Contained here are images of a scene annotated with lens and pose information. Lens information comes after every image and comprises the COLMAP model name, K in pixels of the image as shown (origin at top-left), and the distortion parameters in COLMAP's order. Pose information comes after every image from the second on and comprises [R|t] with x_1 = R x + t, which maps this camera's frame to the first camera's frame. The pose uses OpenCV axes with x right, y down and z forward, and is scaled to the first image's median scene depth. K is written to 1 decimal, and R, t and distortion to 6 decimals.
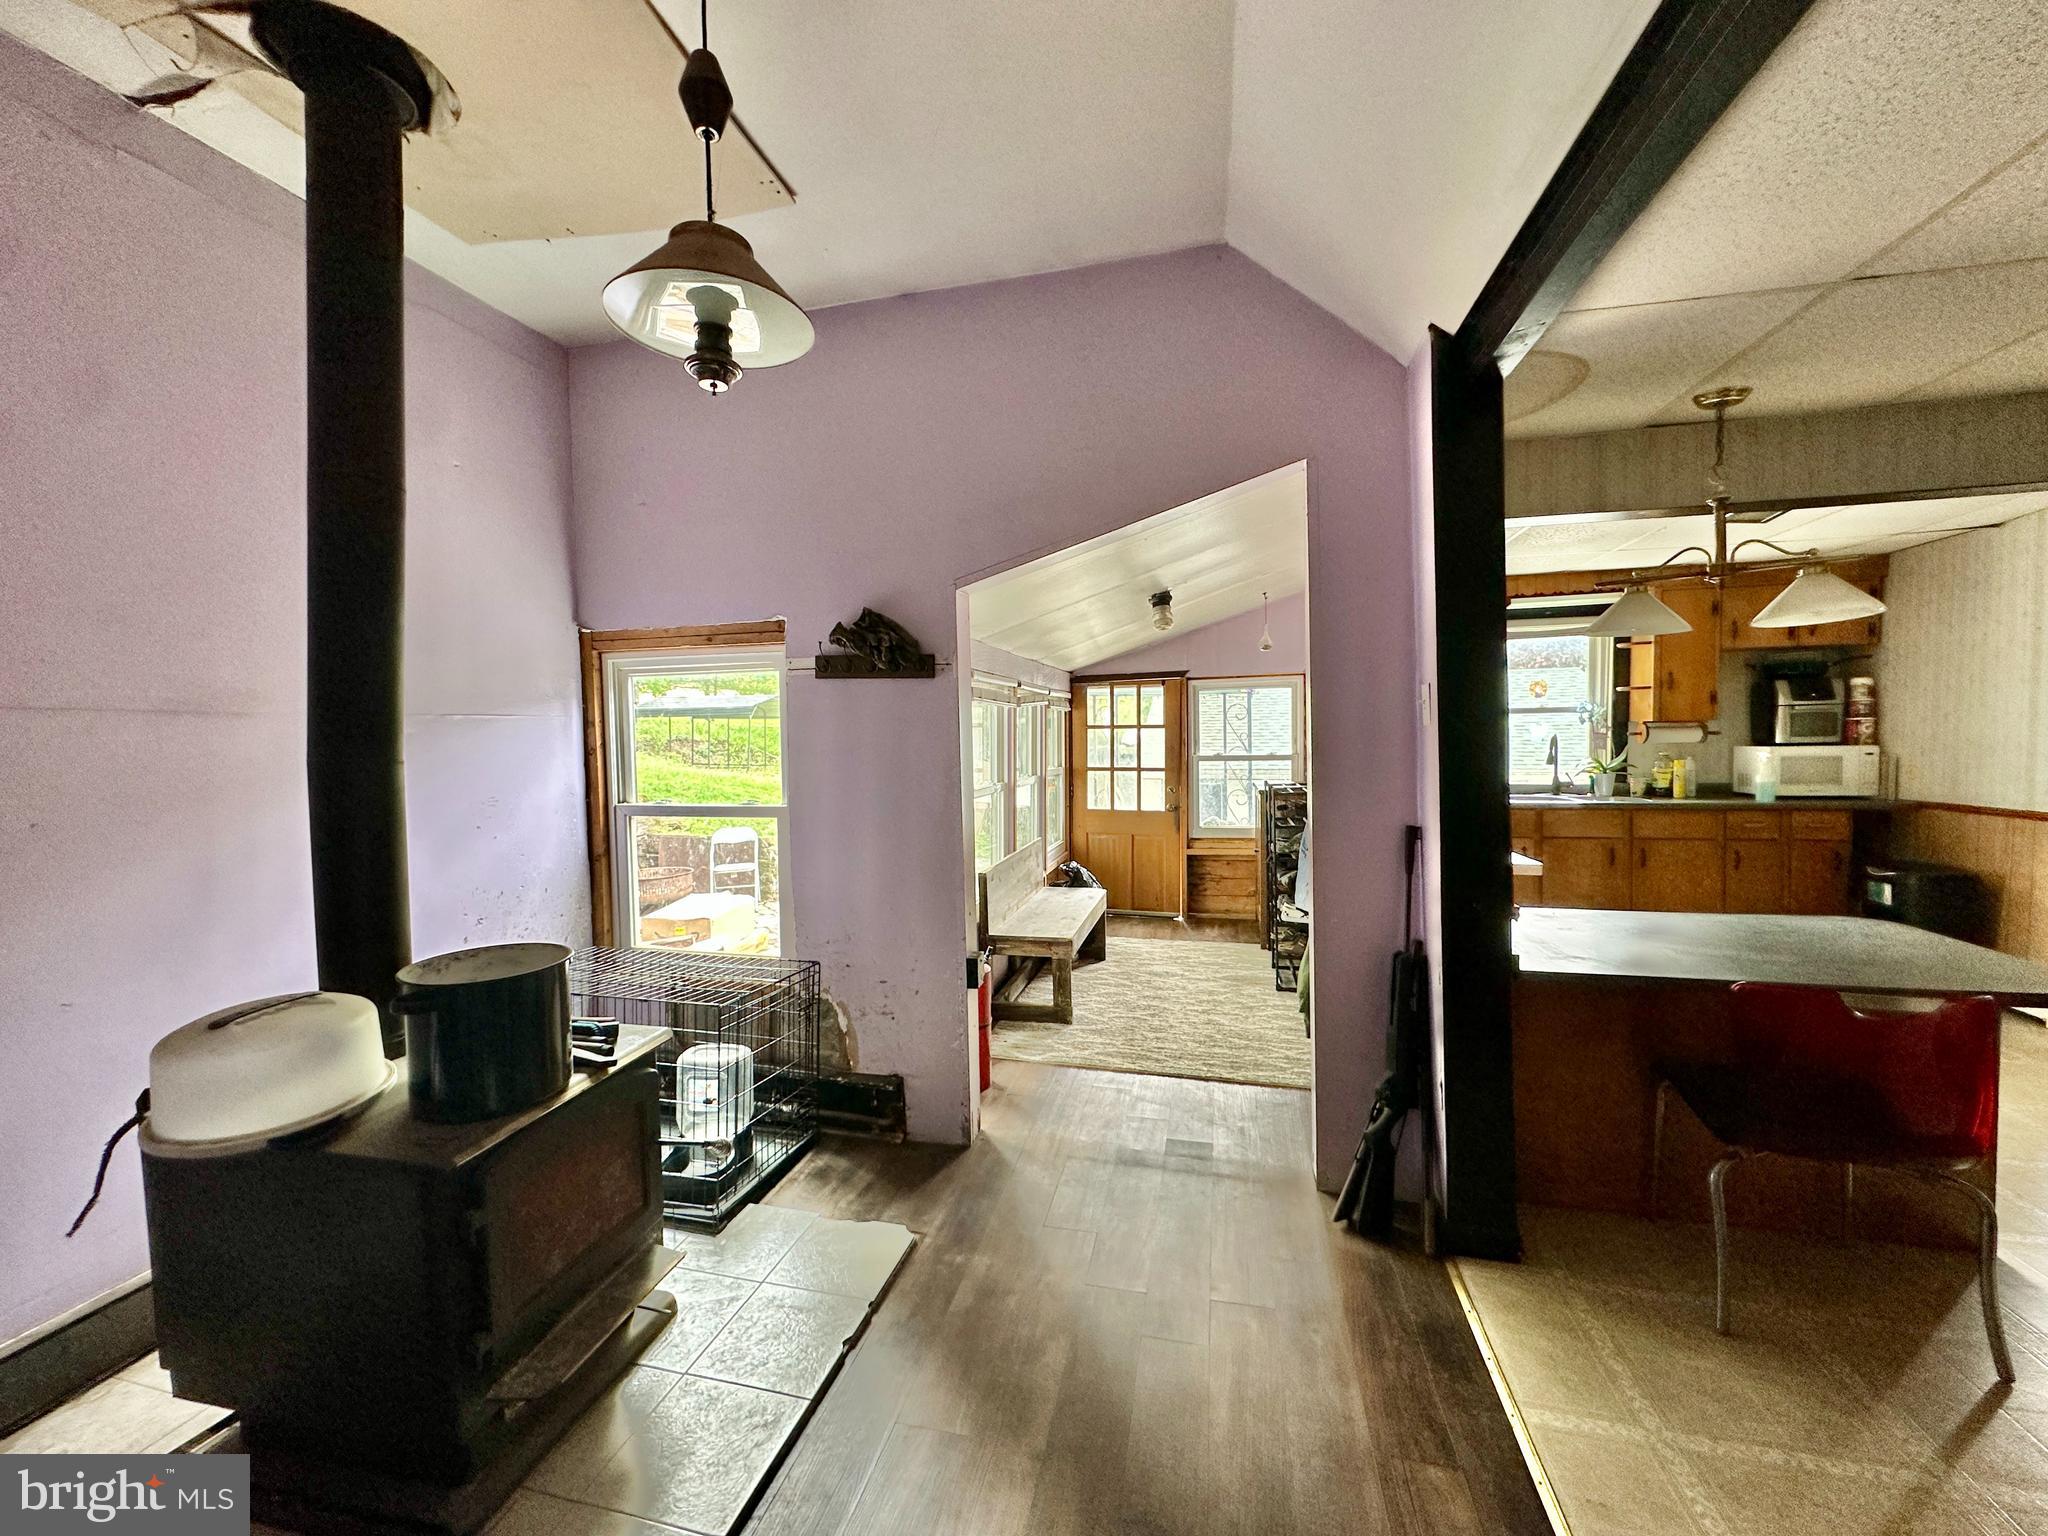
lens RADIAL K [[820.2, 0, 1022.0], [0, 820.2, 769.4], [0, 0, 1]] dist [-0.005349, 0.001020]
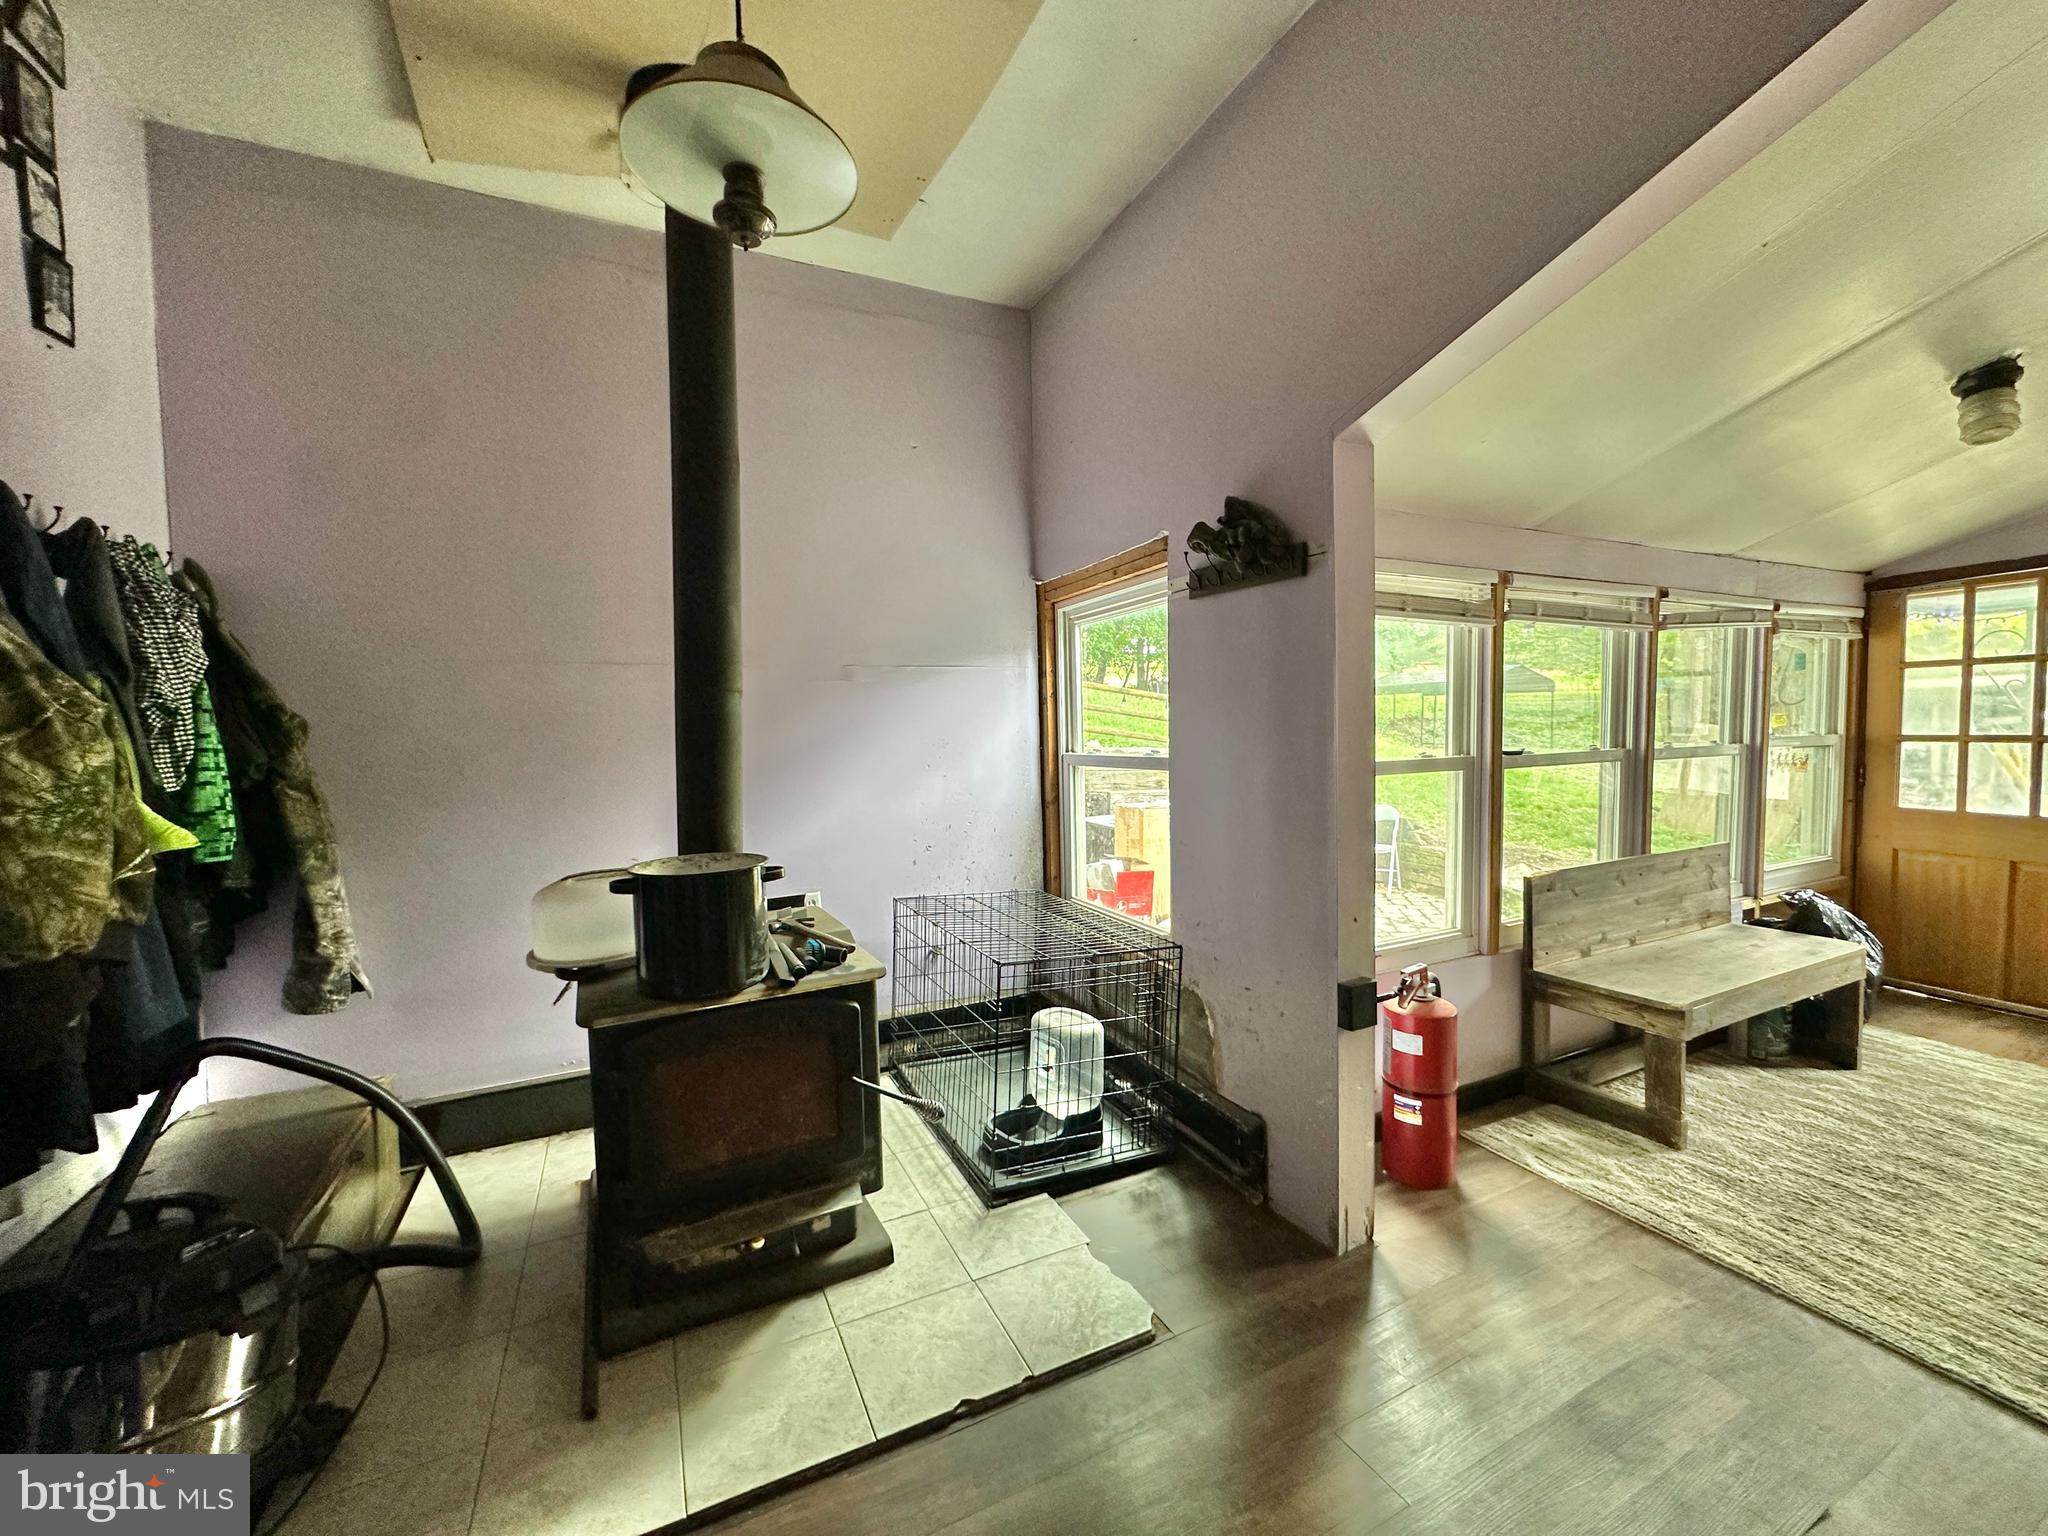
lens RADIAL K [[820.2, 0, 1022.0], [0, 820.2, 769.4], [0, 0, 1]] dist [-0.005349, 0.001020]
pose [[0.641223, 0.036229, -0.766499, 0.271898], [-0.020379, 0.999337, 0.030186, 0.036561], [0.767084, -0.003736, 0.641536, 0.350571]]
